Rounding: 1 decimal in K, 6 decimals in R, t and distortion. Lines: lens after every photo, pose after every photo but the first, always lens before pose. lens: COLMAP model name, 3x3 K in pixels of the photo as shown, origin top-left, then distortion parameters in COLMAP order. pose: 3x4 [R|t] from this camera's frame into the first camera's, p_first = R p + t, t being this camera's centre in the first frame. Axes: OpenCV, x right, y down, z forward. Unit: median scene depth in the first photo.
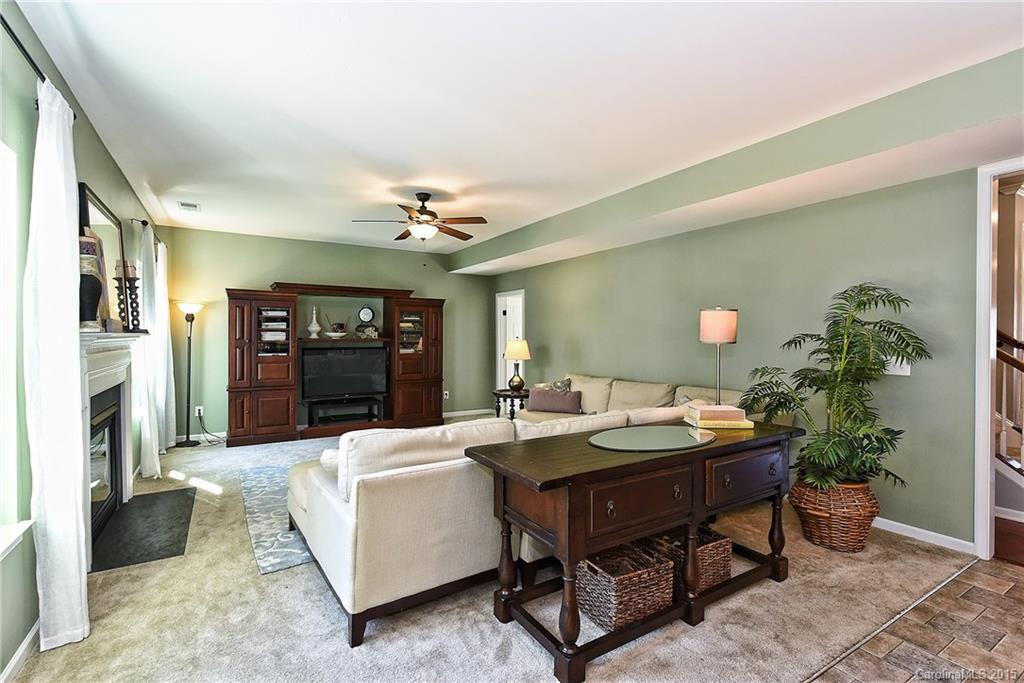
lens RADIAL K [[476.5, 0, 512.7], [0, 476.5, 341.0], [0, 0, 1]] dist [-0.000119, -0.000004]
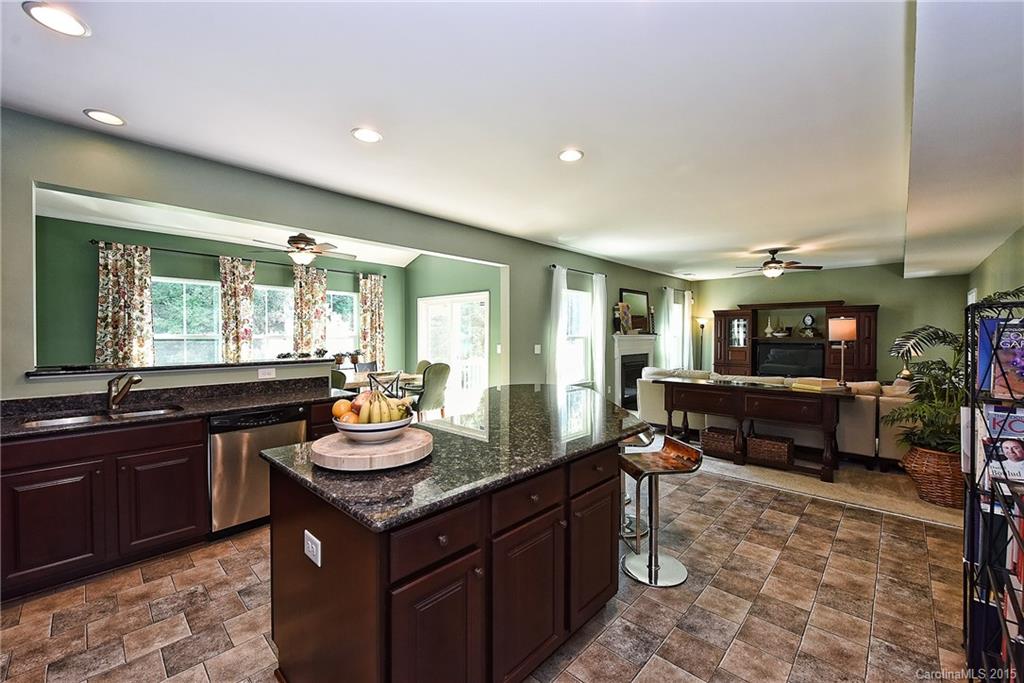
lens RADIAL K [[430.3, 0, 509.1], [0, 430.3, 342.3], [0, 0, 1]] dist [-0.000022, 0.000017]
pose [[0.246696, 0.011346, -0.969026, 0.770184], [-0.007444, 0.999924, 0.009813, 0.004653], [0.969064, 0.004792, 0.246762, -0.201044]]
